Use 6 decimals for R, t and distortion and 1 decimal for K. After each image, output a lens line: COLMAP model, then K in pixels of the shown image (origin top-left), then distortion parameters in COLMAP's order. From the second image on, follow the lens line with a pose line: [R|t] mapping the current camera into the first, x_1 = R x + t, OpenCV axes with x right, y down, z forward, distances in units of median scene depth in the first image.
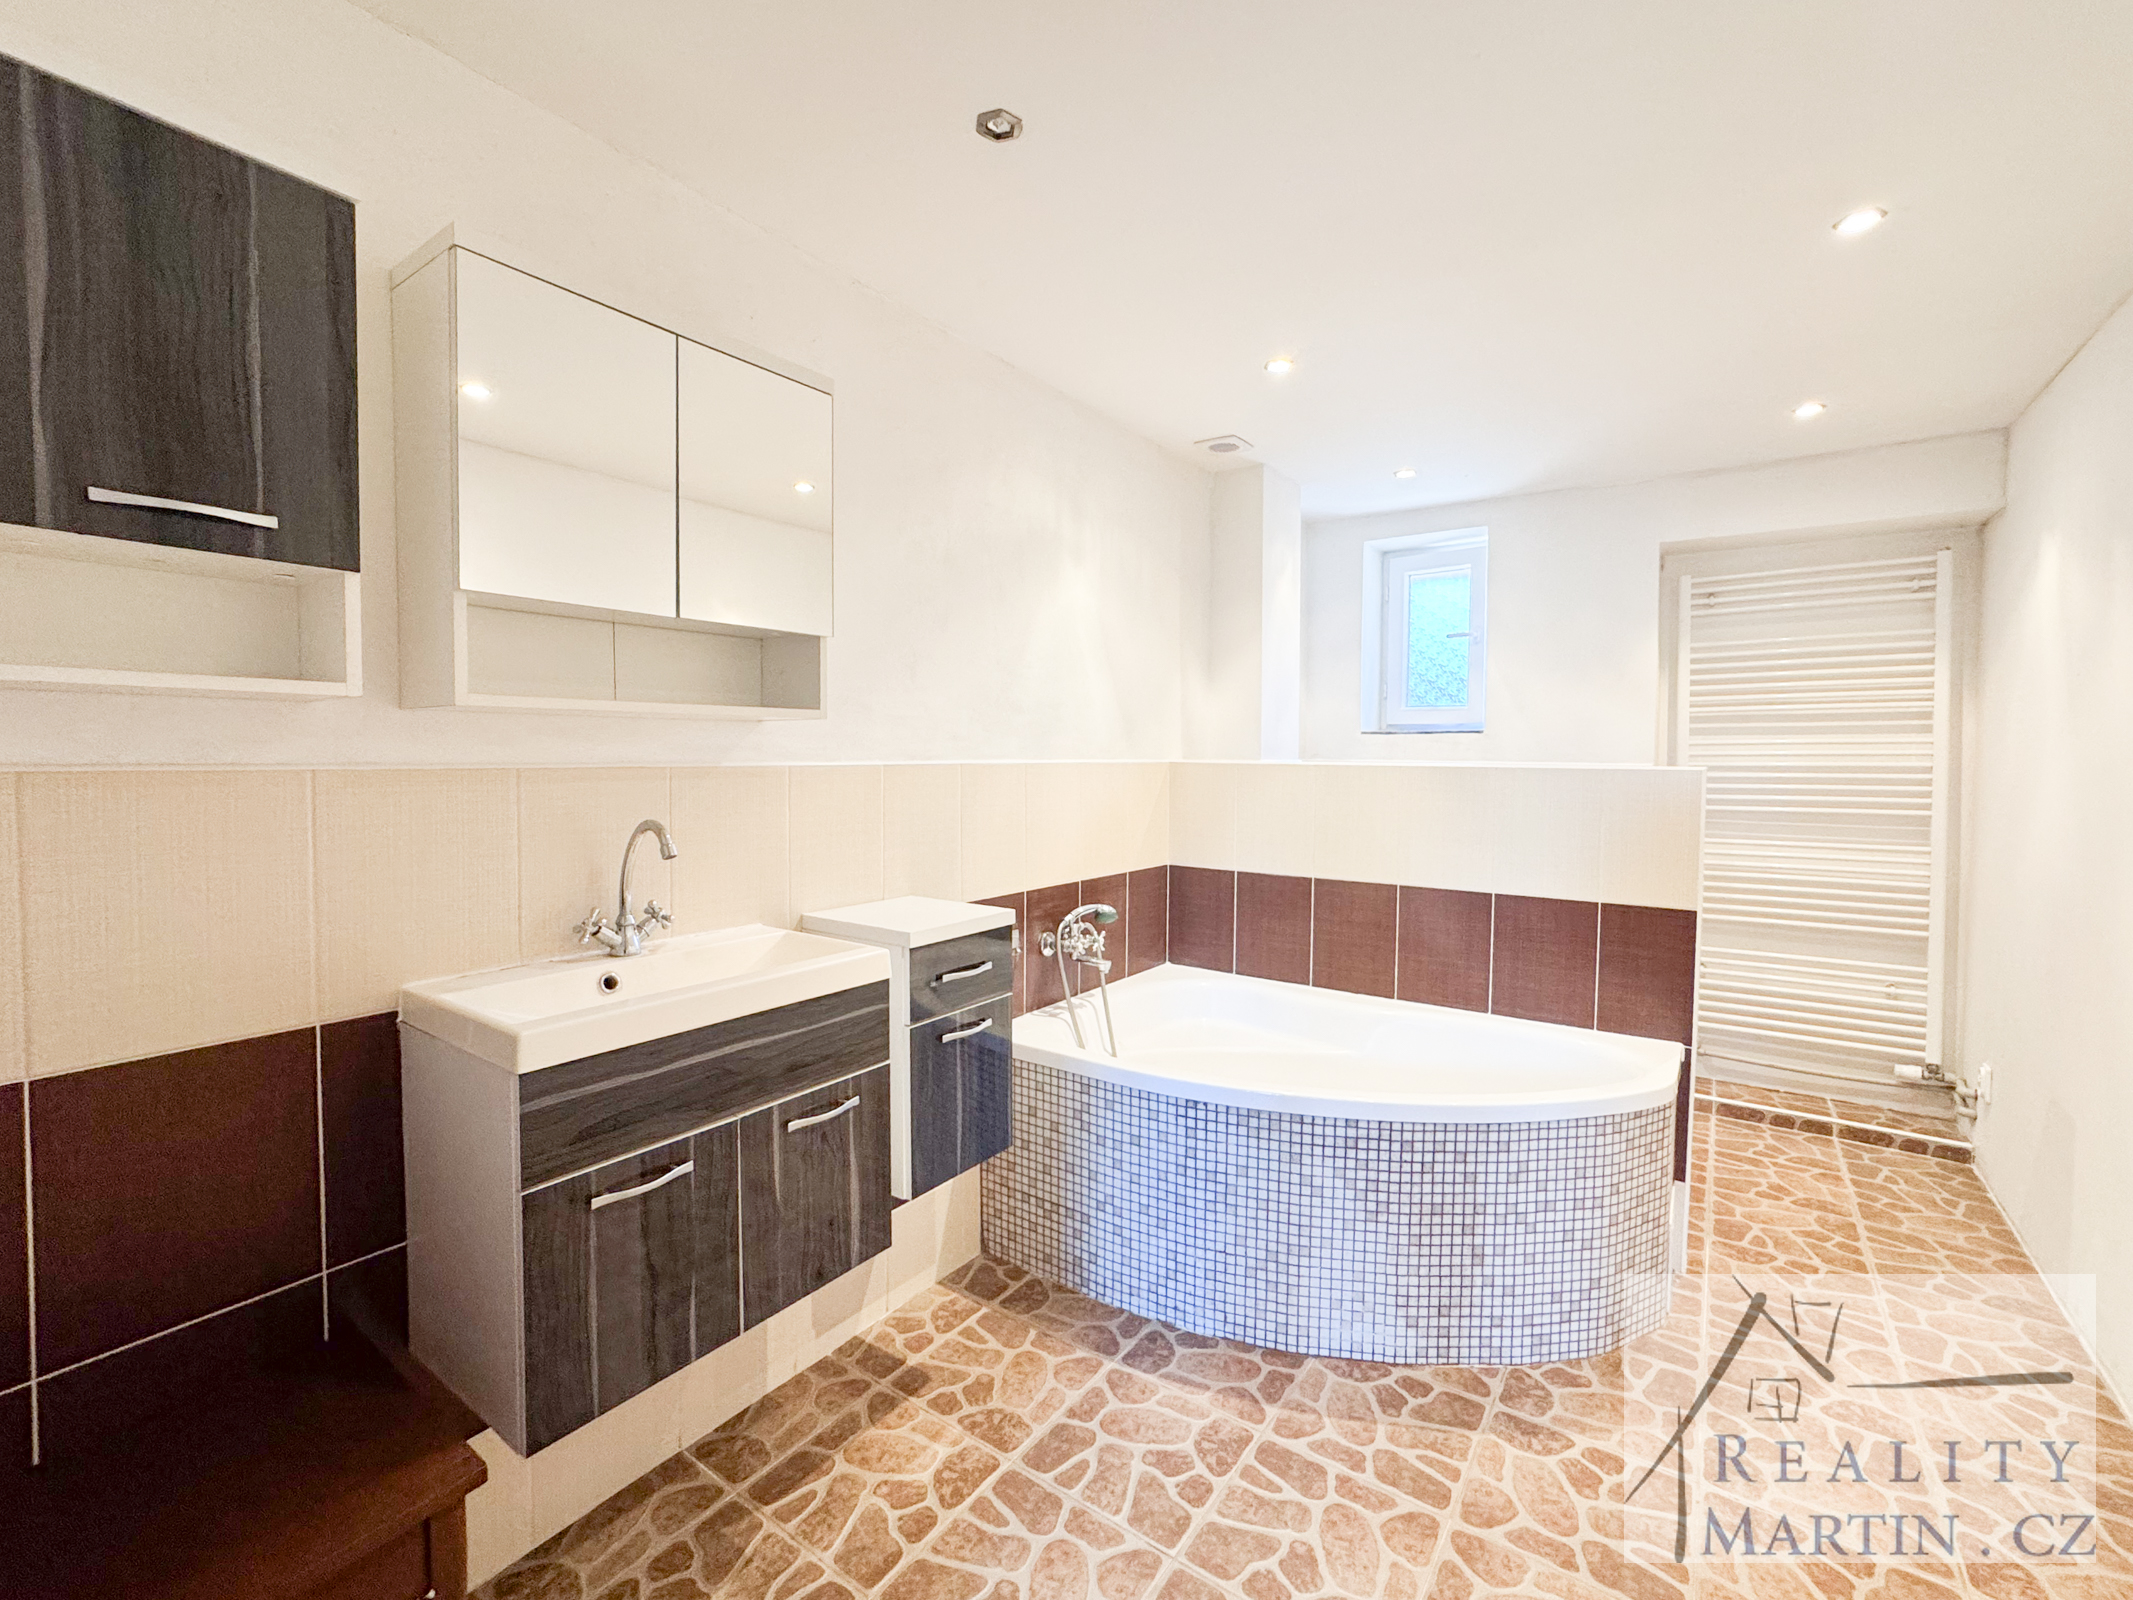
lens RADIAL K [[921.6, 0, 1067.9], [0, 921.6, 776.1], [0, 0, 1]] dist [-0.040798, 0.007792]
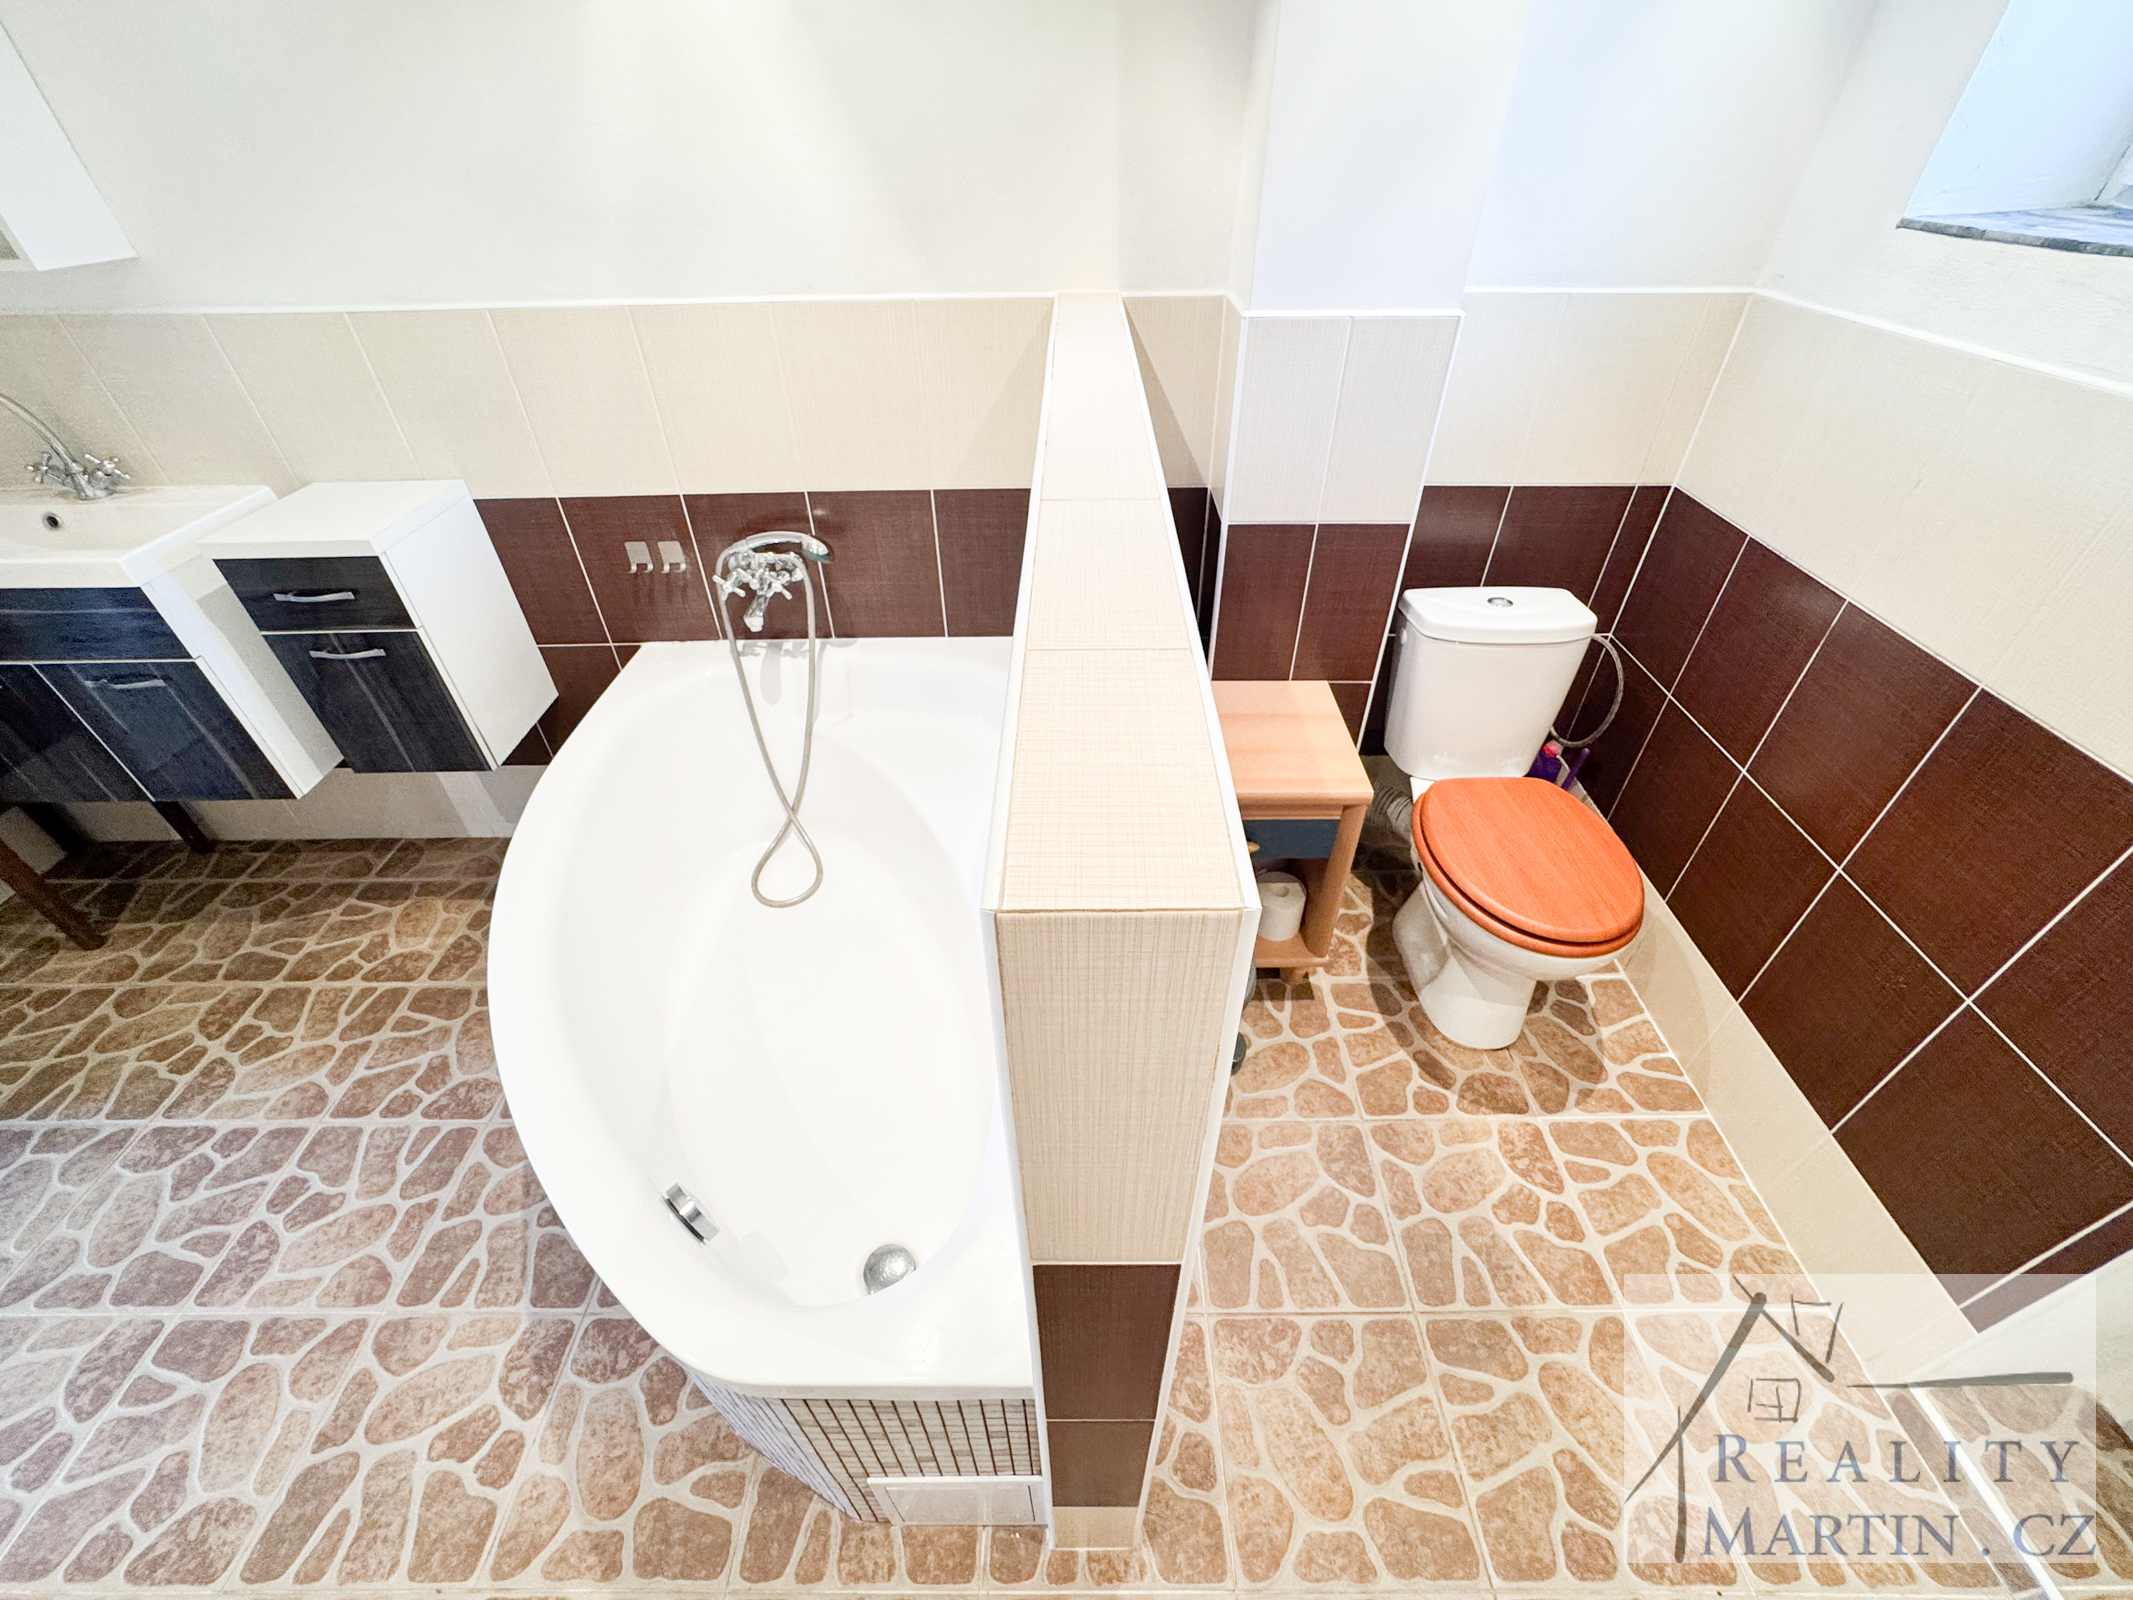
lens RADIAL K [[898.3, 0, 1056.9], [0, 898.3, 799.7], [0, 0, 1]] dist [-0.038093, 0.020793]
pose [[0.576599, 0.508137, -0.639790, 1.119682], [-0.000596, 0.783331, 0.621604, -0.203768], [0.817027, -0.358035, 0.451971, 1.287207]]
